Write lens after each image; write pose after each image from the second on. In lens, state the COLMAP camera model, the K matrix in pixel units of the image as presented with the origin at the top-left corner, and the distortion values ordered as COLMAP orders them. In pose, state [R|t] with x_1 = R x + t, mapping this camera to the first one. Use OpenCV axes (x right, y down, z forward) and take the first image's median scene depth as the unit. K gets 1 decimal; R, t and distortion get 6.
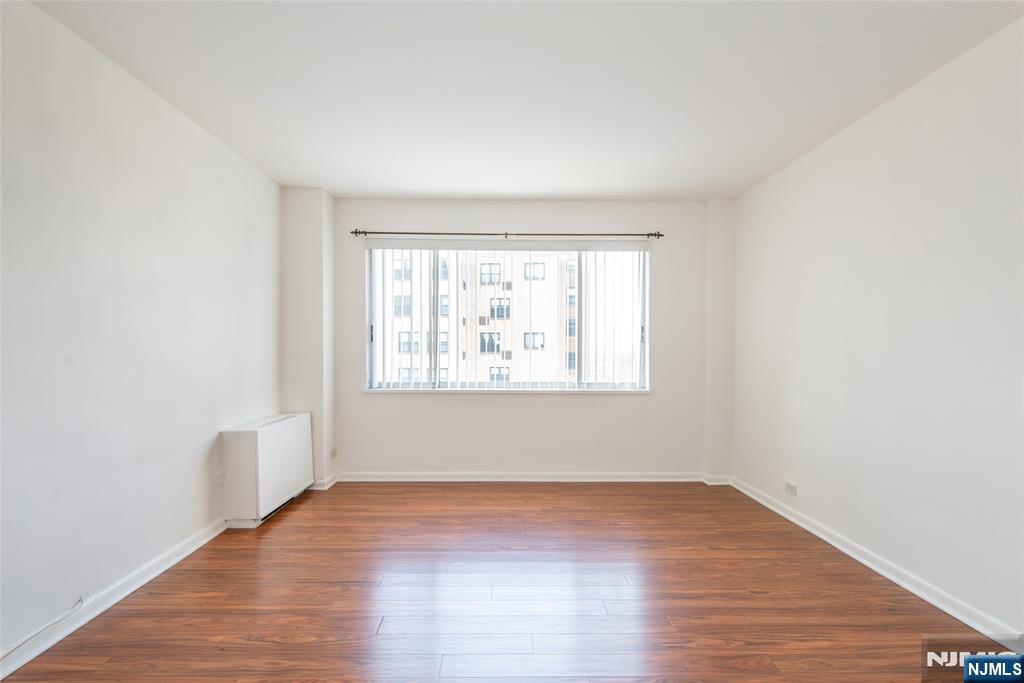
lens RADIAL K [[510.2, 0, 510.9], [0, 510.2, 353.1], [0, 0, 1]] dist [0.017185, -0.000735]
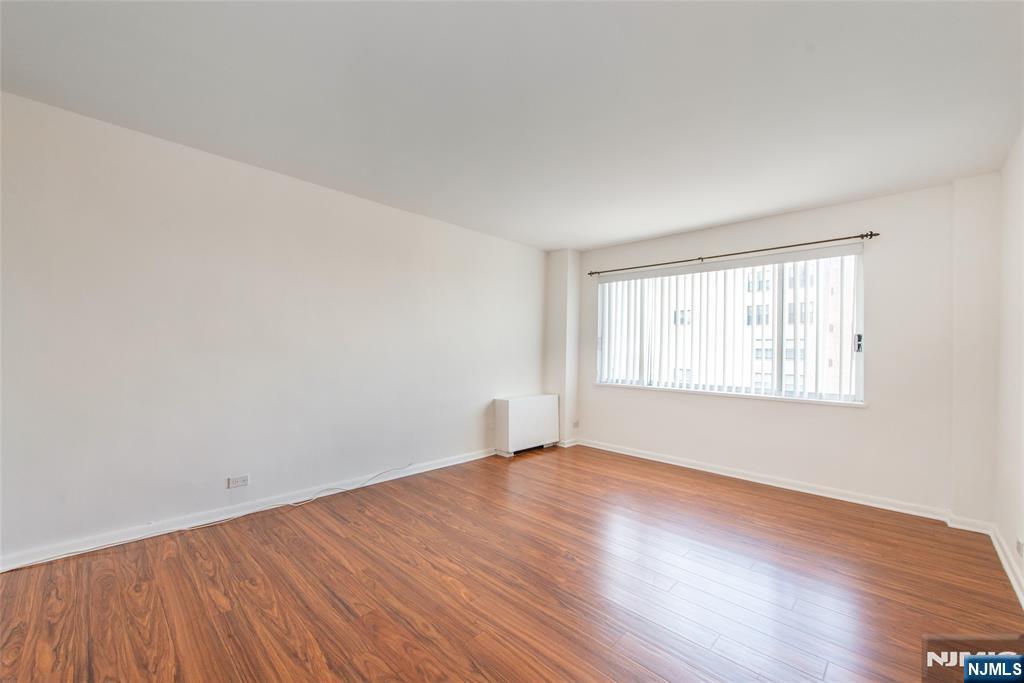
lens RADIAL K [[423.1, 0, 512.0], [0, 423.1, 341.5], [0, 0, 1]] dist [0.001117, -0.000458]
pose [[0.692919, -0.006970, -0.720981, 0.421853], [-0.023687, 0.999193, -0.032425, 0.000578], [0.720626, 0.039546, 0.692195, 0.016968]]
